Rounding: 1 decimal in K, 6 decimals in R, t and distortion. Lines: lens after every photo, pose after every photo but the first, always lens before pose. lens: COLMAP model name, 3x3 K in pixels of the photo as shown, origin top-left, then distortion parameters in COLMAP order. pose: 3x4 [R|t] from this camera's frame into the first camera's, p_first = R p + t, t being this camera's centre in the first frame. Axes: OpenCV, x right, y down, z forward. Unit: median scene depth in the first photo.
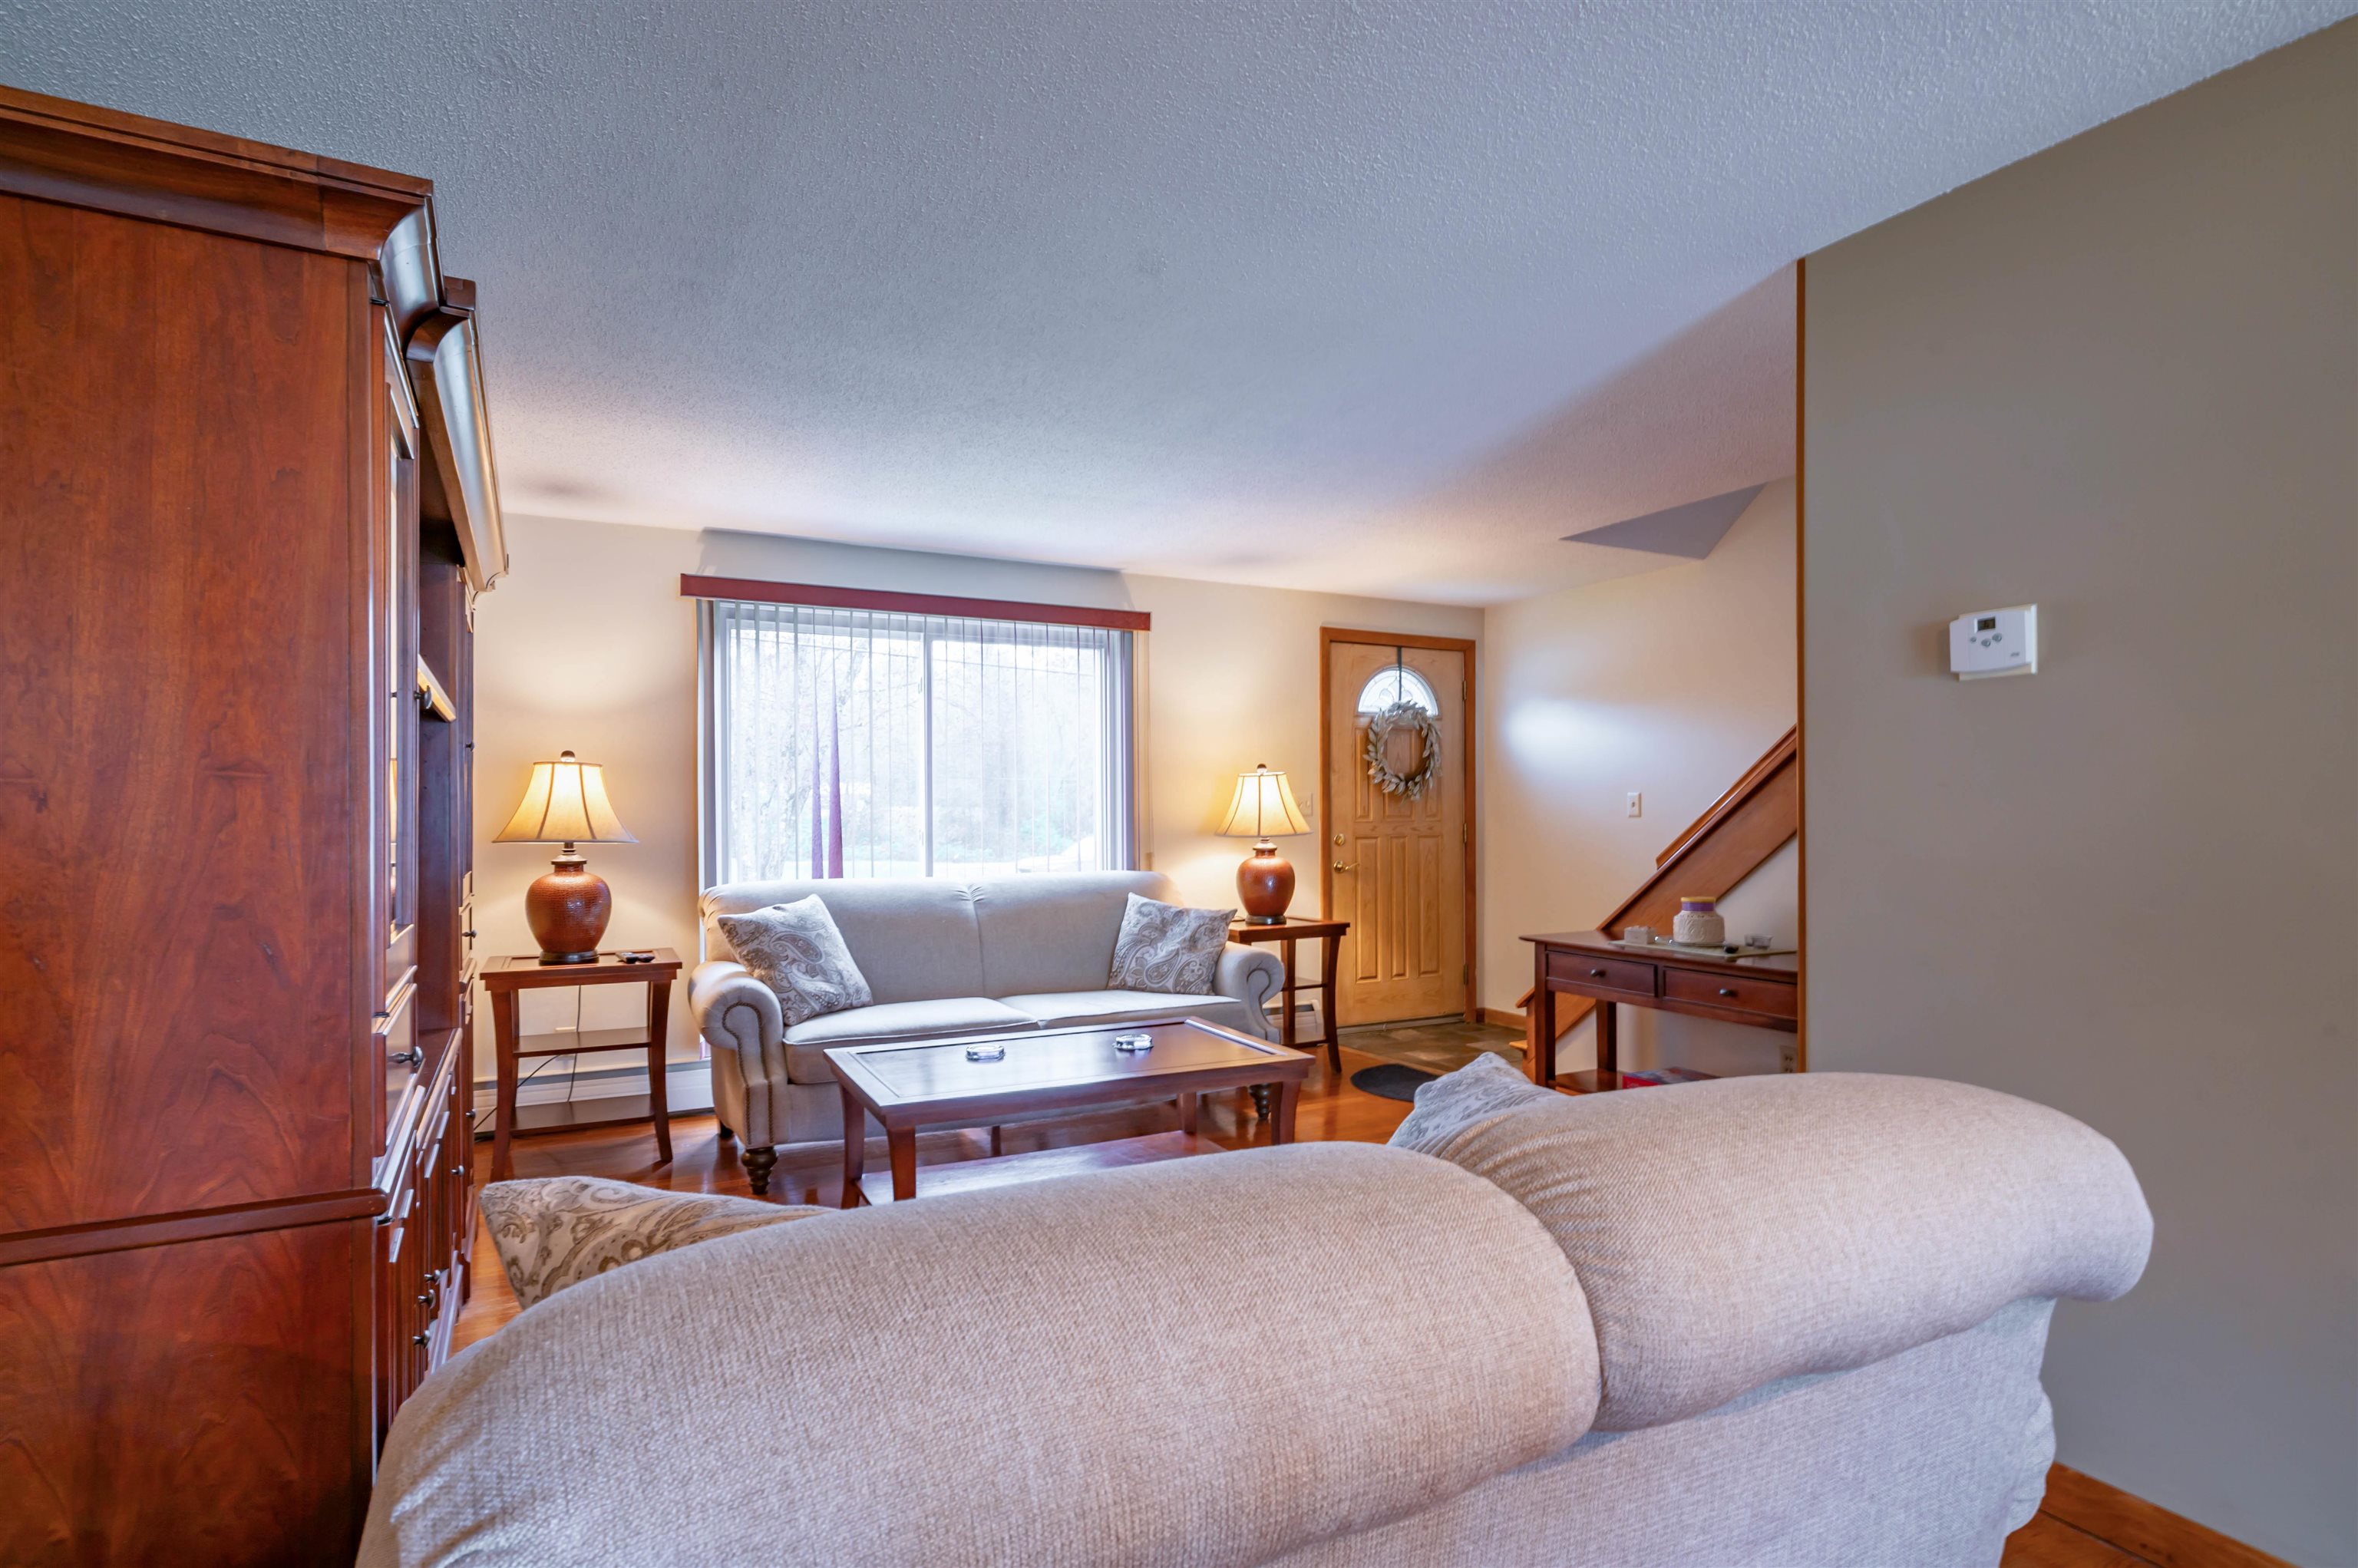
lens RADIAL K [[1150.6, 0, 1121.2], [0, 1150.6, 818.2], [0, 0, 1]] dist [-0.001665, 0.000292]
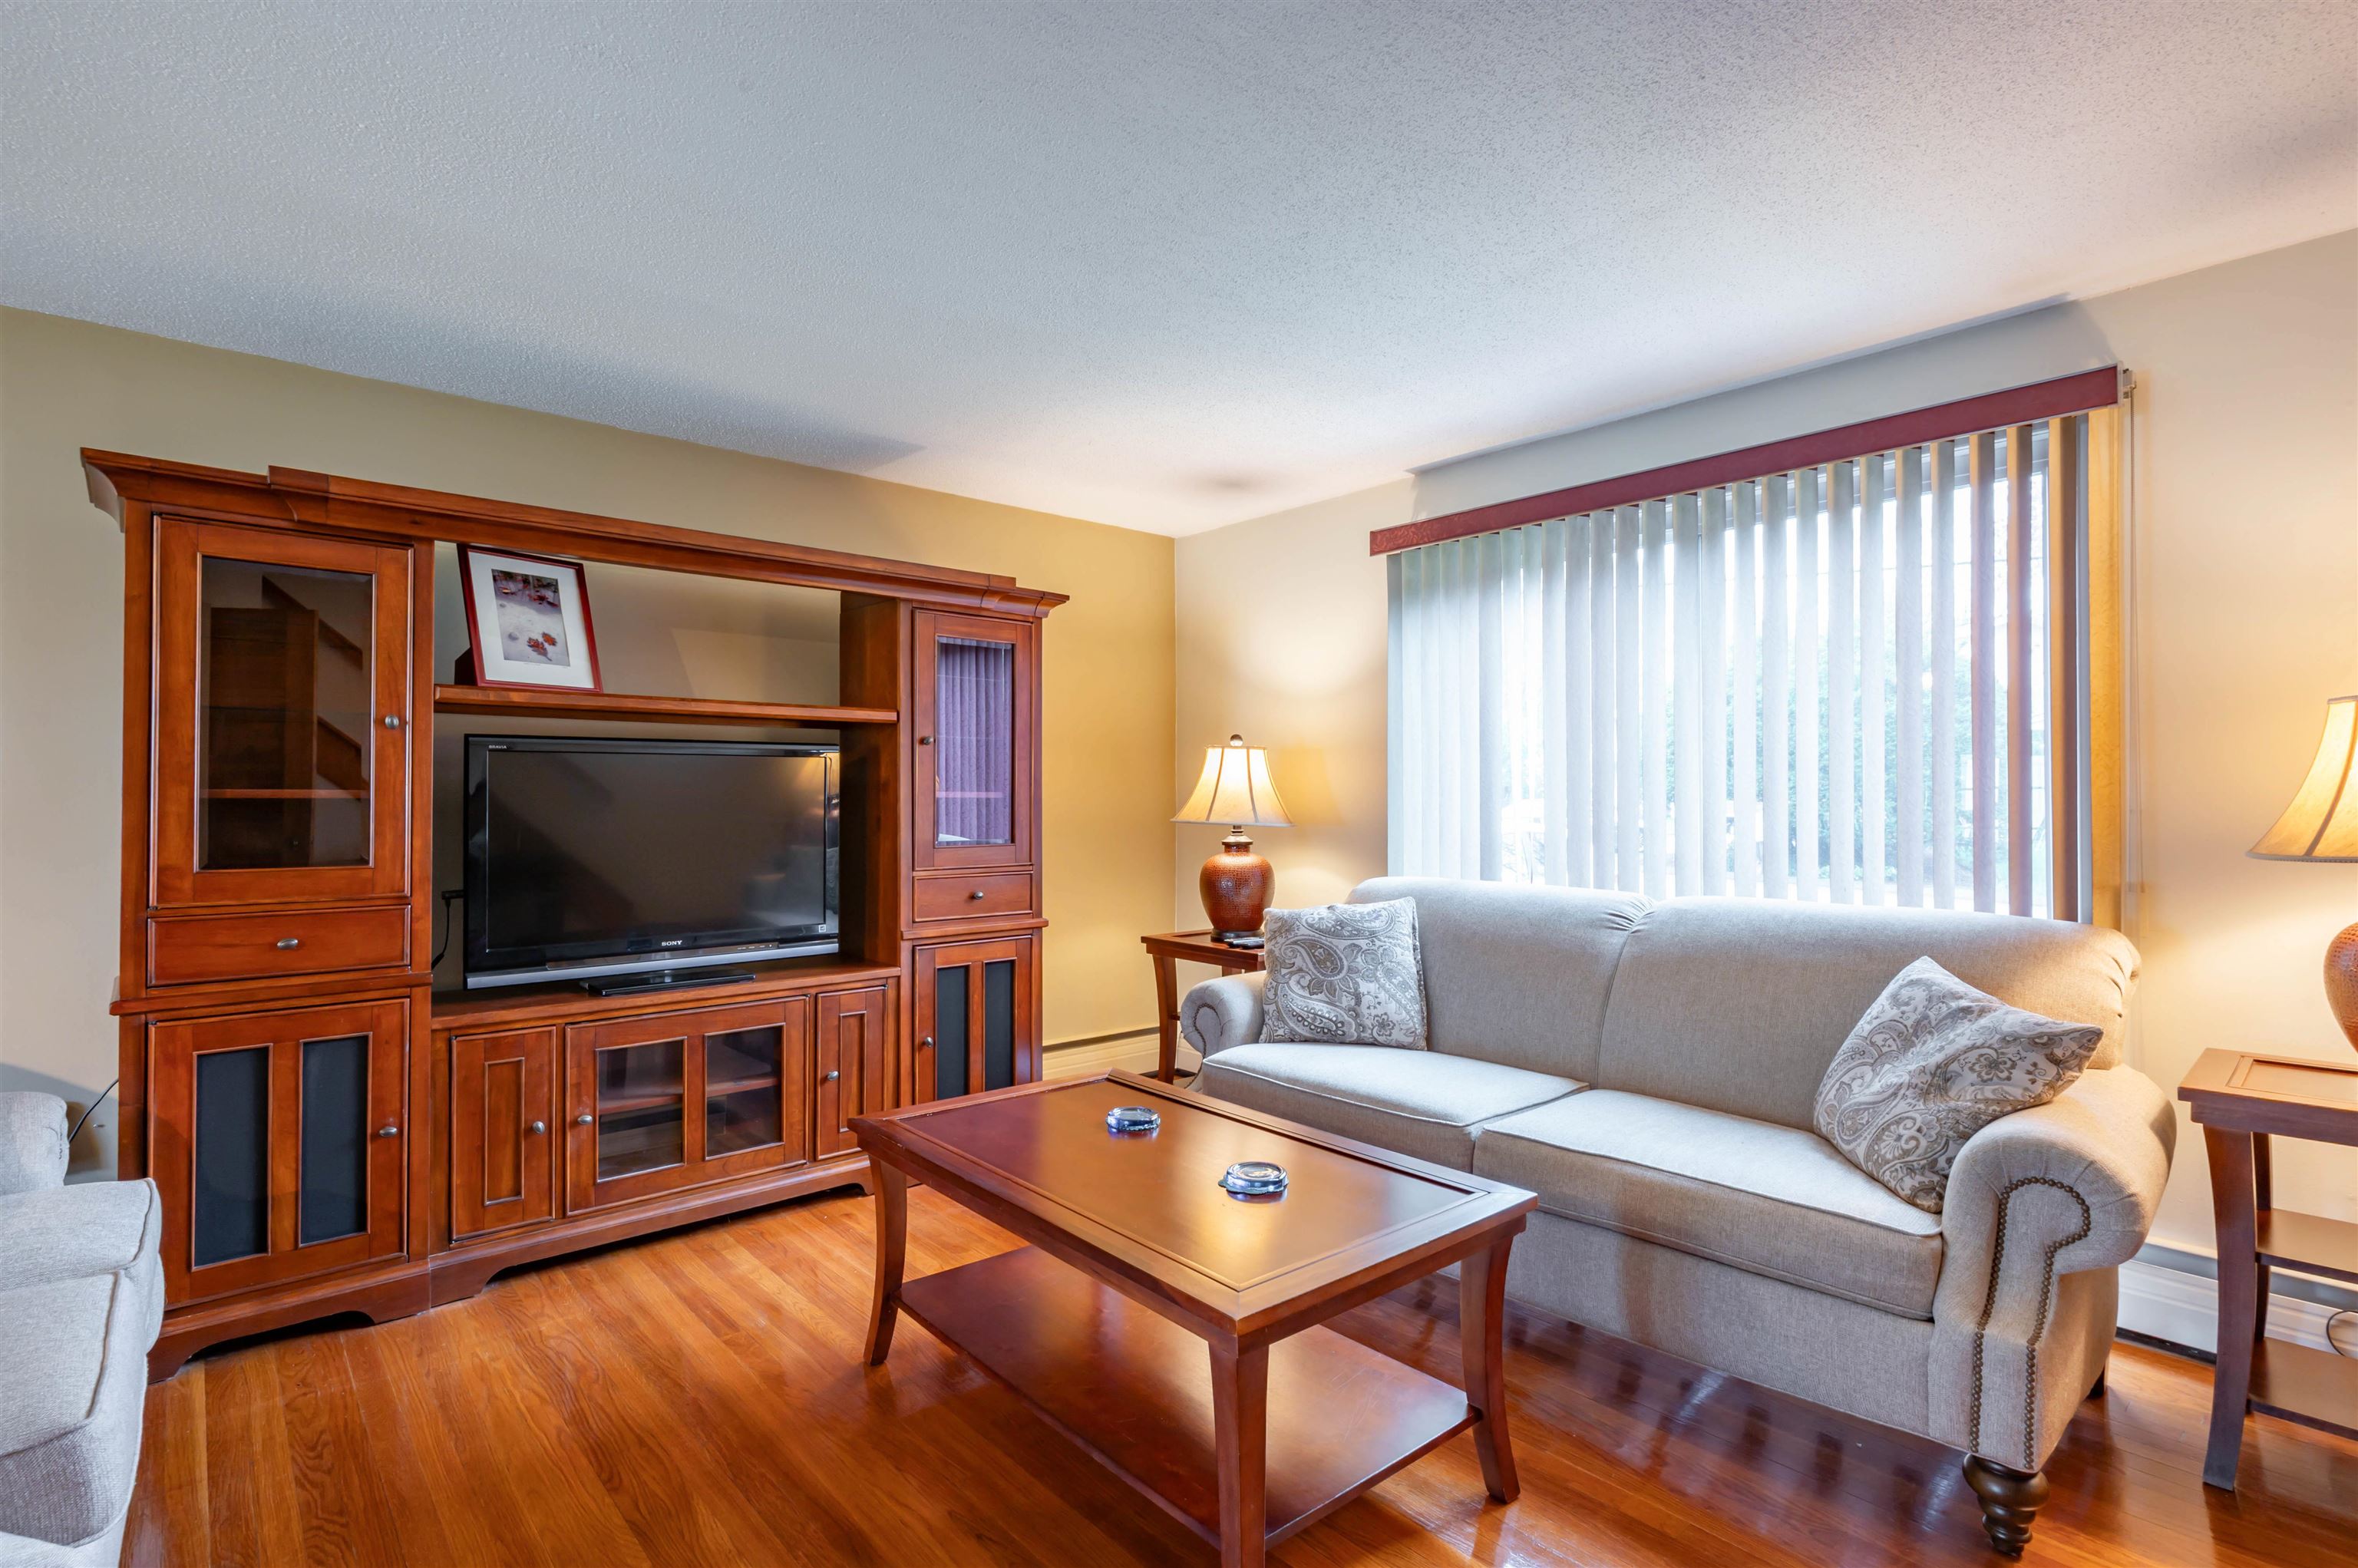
lens RADIAL K [[1141.4, 0, 1182.6], [0, 1141.4, 785.7], [0, 0, 1]] dist [0.002831, 0.000765]
pose [[0.255787, -0.006577, -0.966711, 0.453829], [-0.004183, 0.999960, -0.007910, -0.004216], [0.966724, 0.006067, 0.255749, 0.631493]]
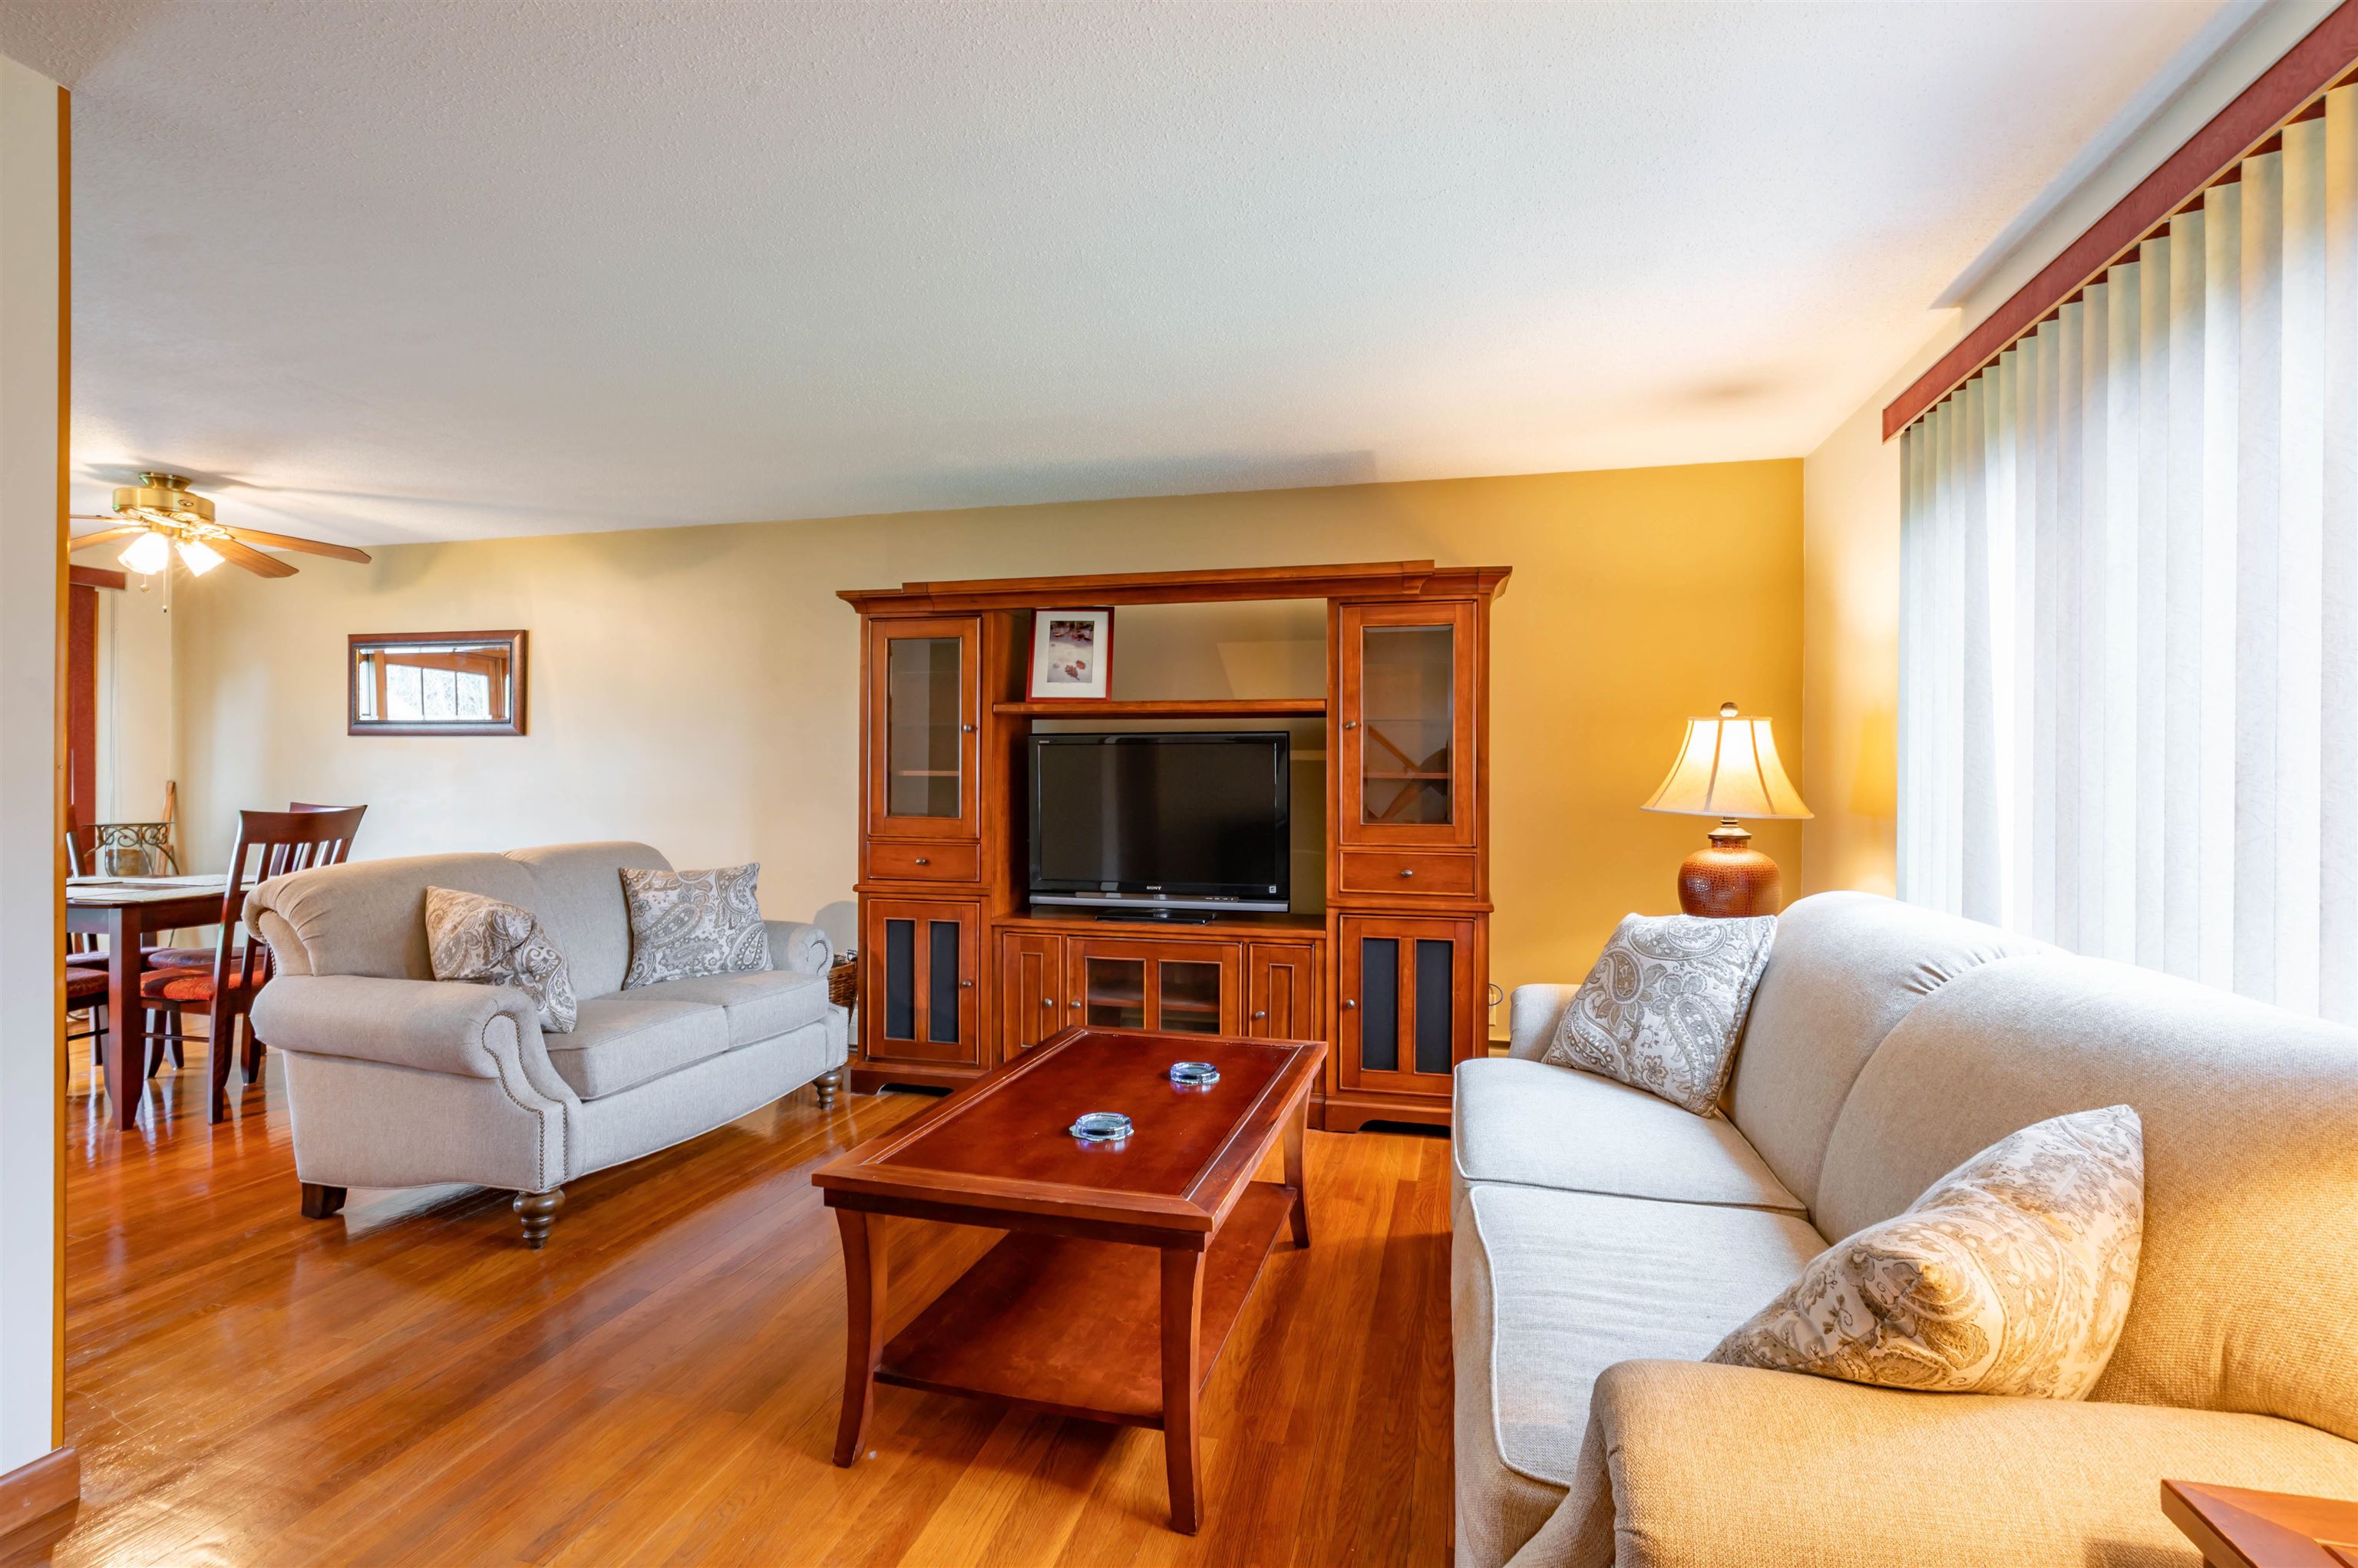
lens RADIAL K [[1121.6, 0, 1169.9], [0, 1121.6, 779.1], [0, 0, 1]] dist [-0.003614, -0.000090]
pose [[-0.661408, 0.000658, -0.750026, 0.361582], [-0.006552, 0.999956, 0.006655, -0.005443], [0.749998, 0.009316, -0.661375, 1.128050]]
